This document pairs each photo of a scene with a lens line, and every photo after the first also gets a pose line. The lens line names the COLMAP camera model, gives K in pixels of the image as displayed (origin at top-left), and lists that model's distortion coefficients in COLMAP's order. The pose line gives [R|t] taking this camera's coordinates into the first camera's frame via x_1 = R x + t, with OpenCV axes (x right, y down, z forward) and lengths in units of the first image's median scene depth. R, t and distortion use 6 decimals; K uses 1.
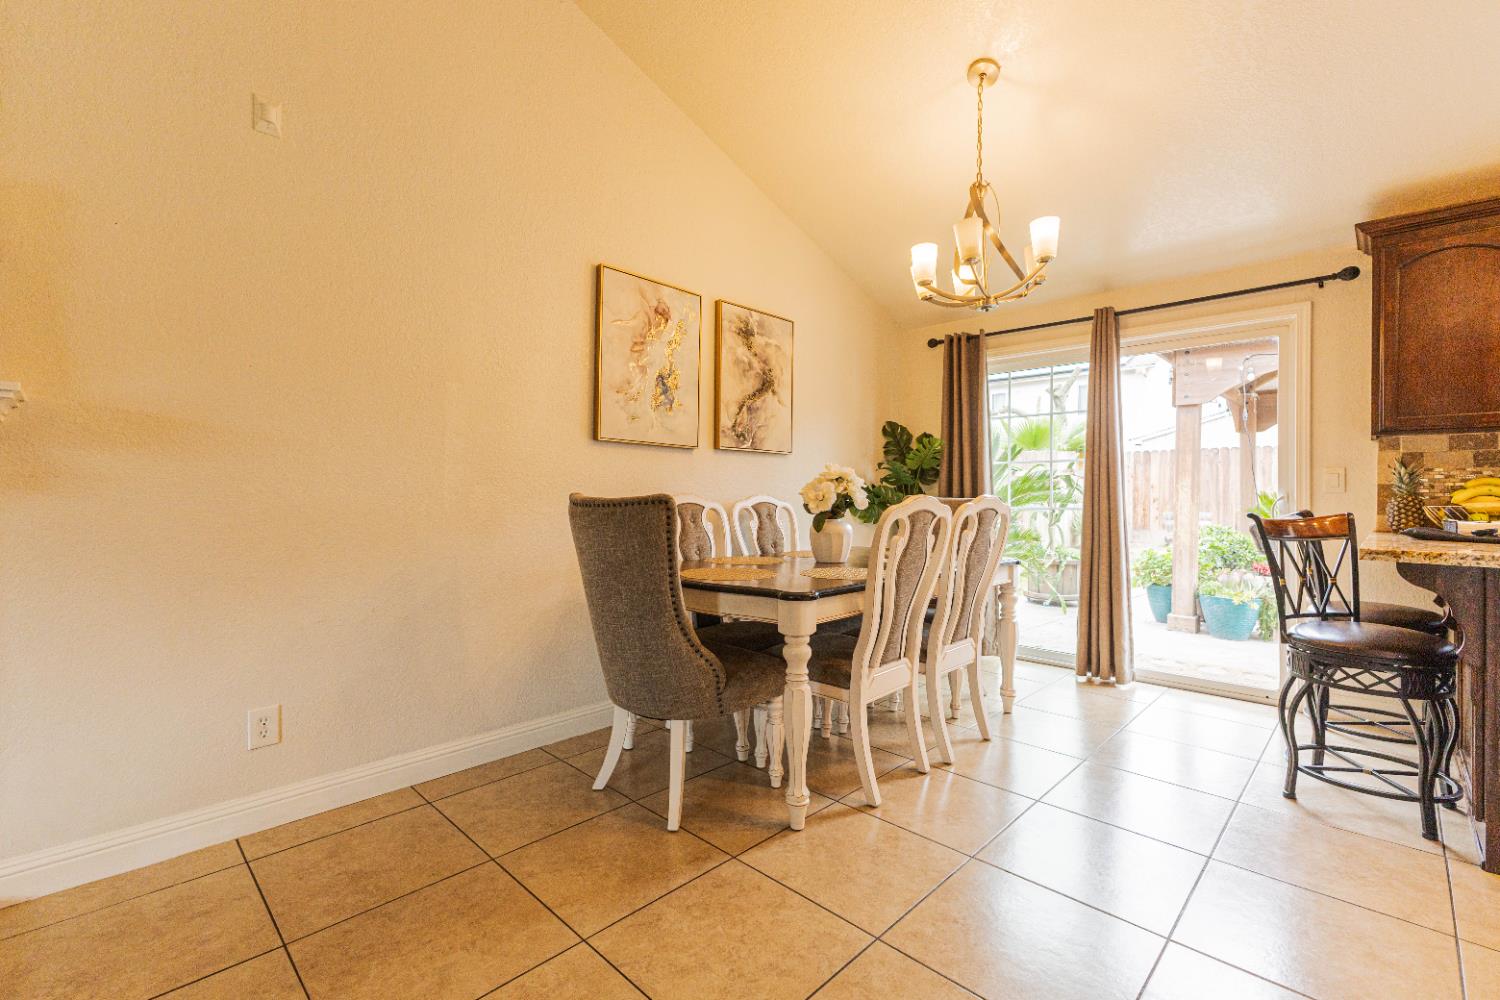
lens RADIAL K [[649.4, 0, 757.6], [0, 649.4, 495.5], [0, 0, 1]] dist [0.005183, -0.000641]
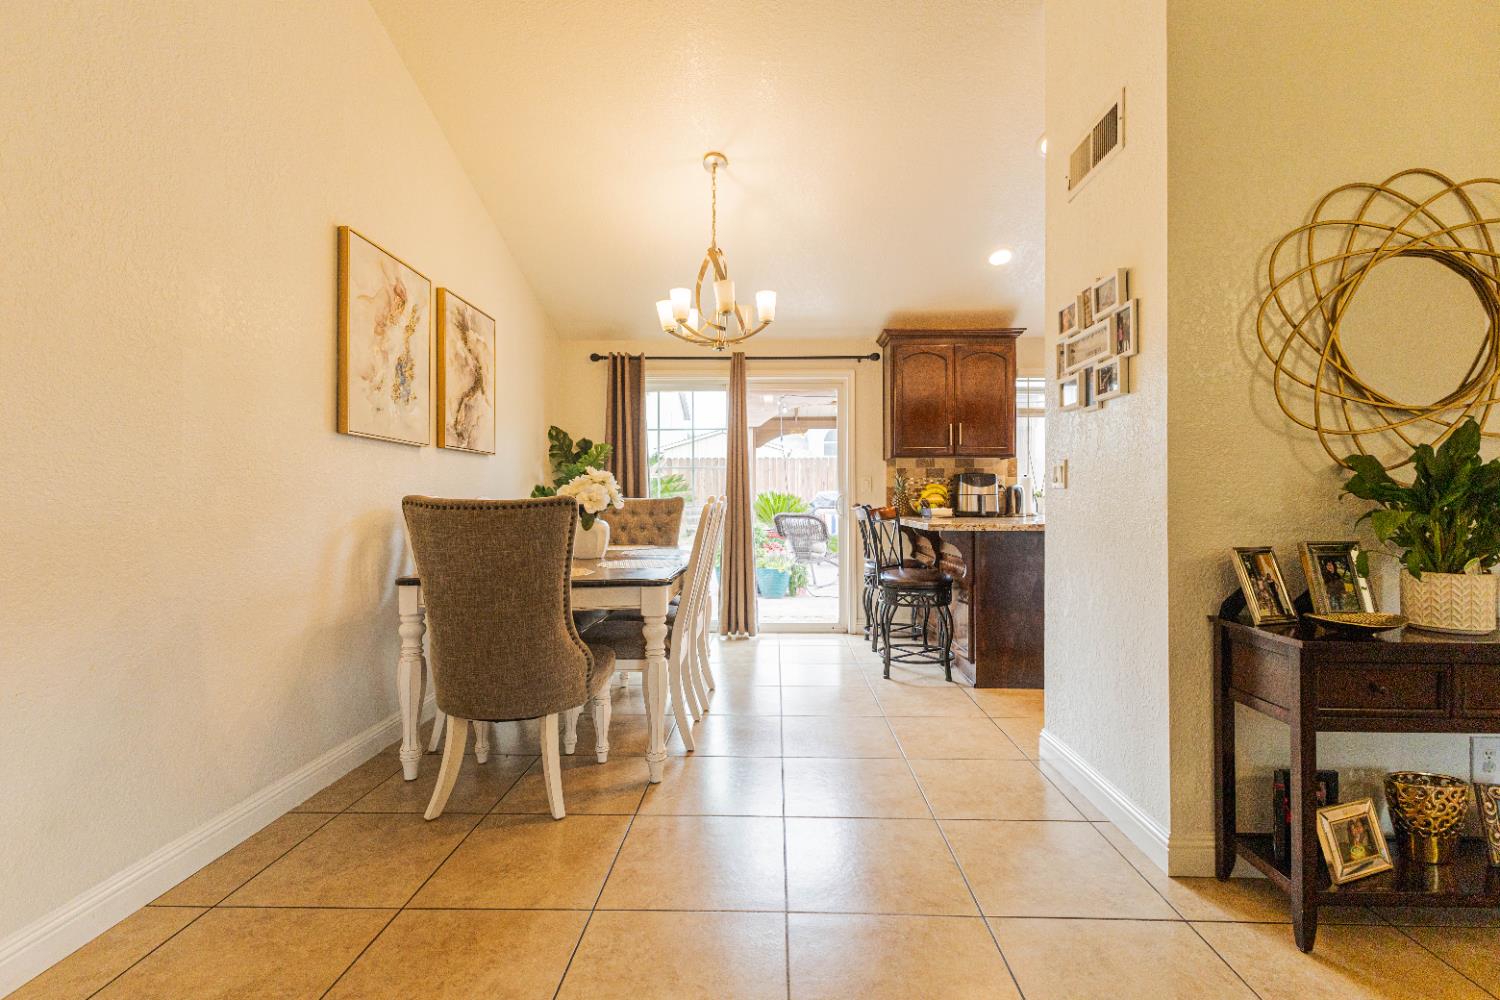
lens RADIAL K [[649.4, 0, 753.5], [0, 649.4, 495.7], [0, 0, 1]] dist [0.005183, -0.000641]
pose [[0.740463, -0.006895, 0.672062, -0.394972], [0.007805, 0.999968, 0.001660, -0.000956], [-0.672052, 0.004017, 0.740493, 0.011176]]
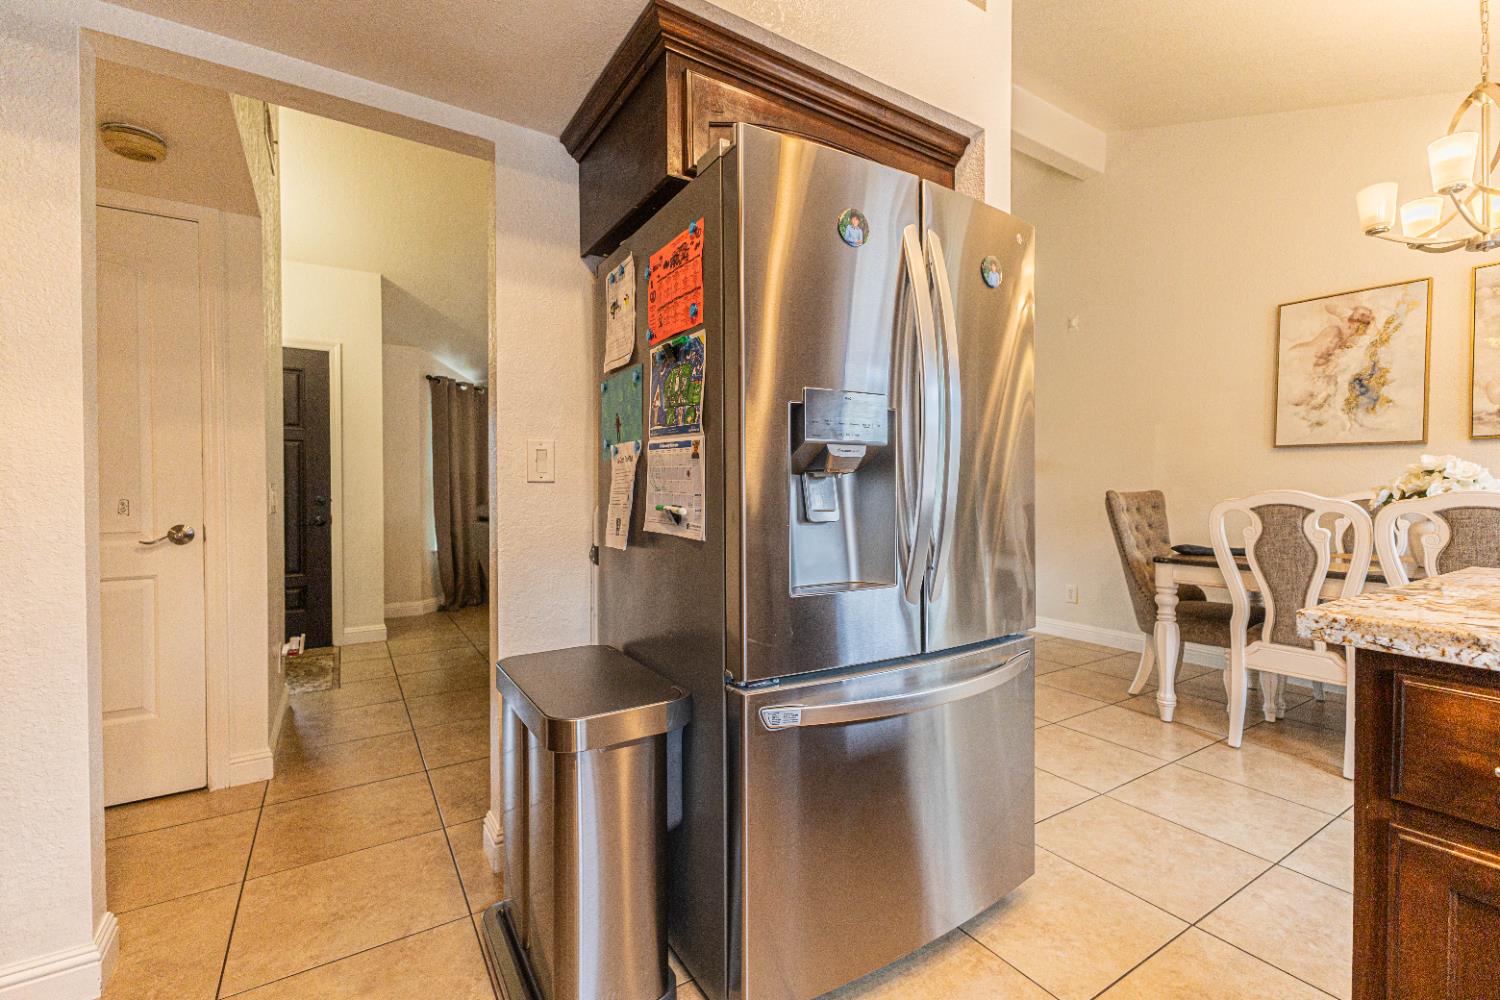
lens RADIAL K [[649.4, 0, 747.6], [0, 649.4, 497.2], [0, 0, 1]] dist [0.005183, -0.000641]
pose [[-0.234134, 0.007183, -0.972178, 1.129114], [-0.002204, 0.999966, 0.007919, 0.002281], [0.972202, 0.003997, -0.234110, 0.286522]]
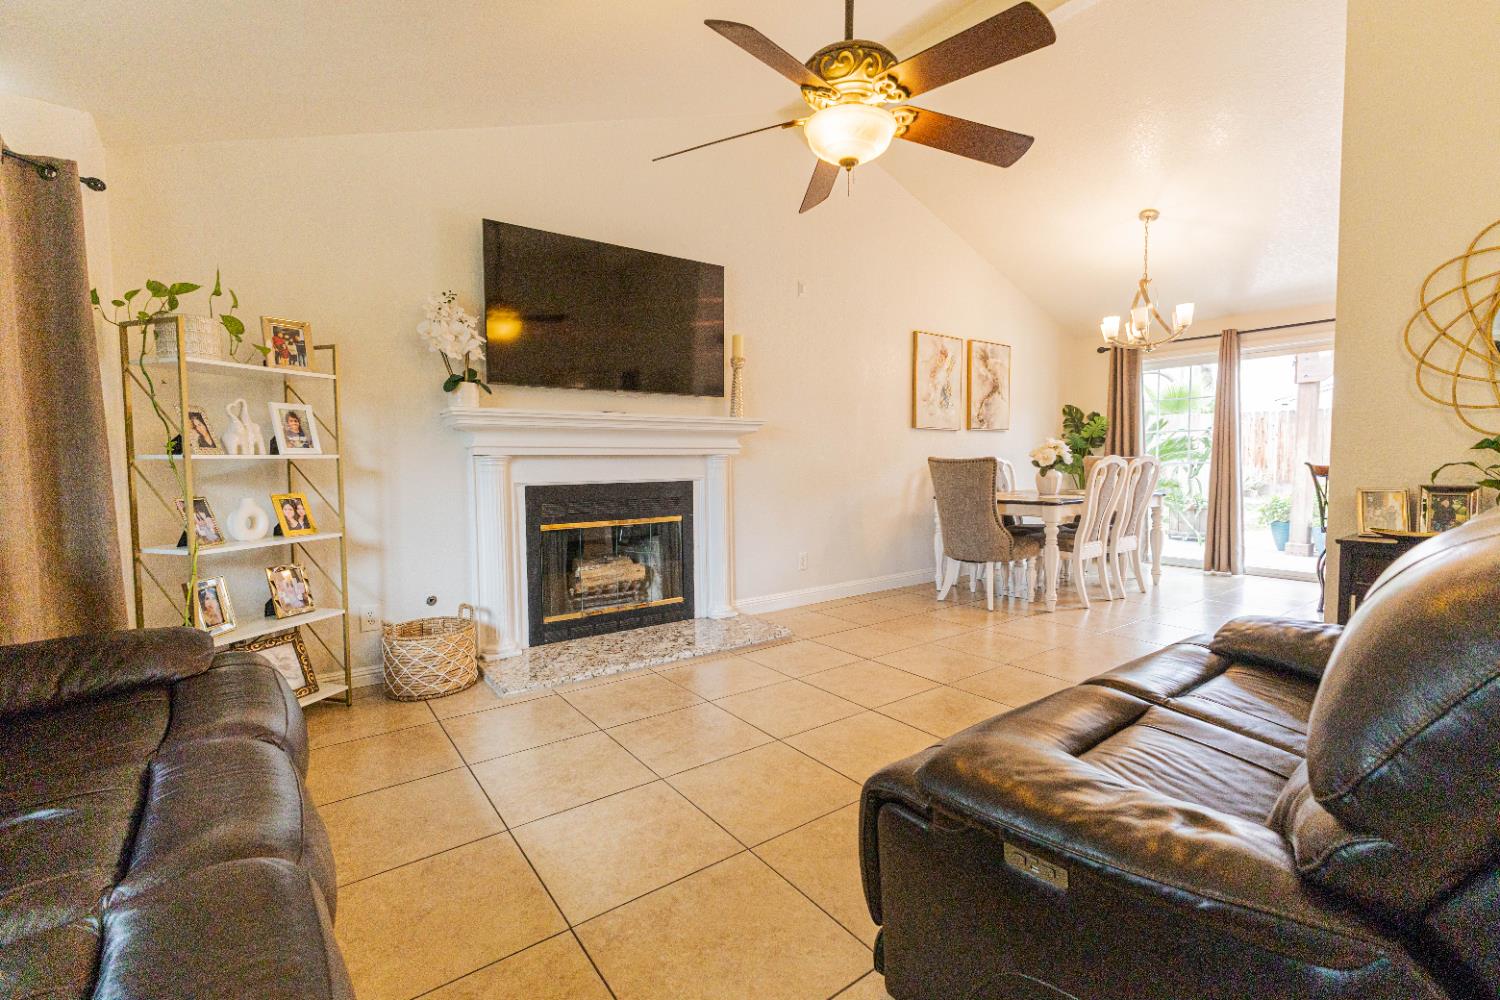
lens RADIAL K [[649.4, 0, 759.5], [0, 649.4, 494.8], [0, 0, 1]] dist [0.005183, -0.000641]
pose [[0.985930, -0.005993, -0.167050, -0.349715], [0.015013, 0.998493, 0.052781, -0.000399], [0.166482, -0.054546, 0.984535, -0.828492]]
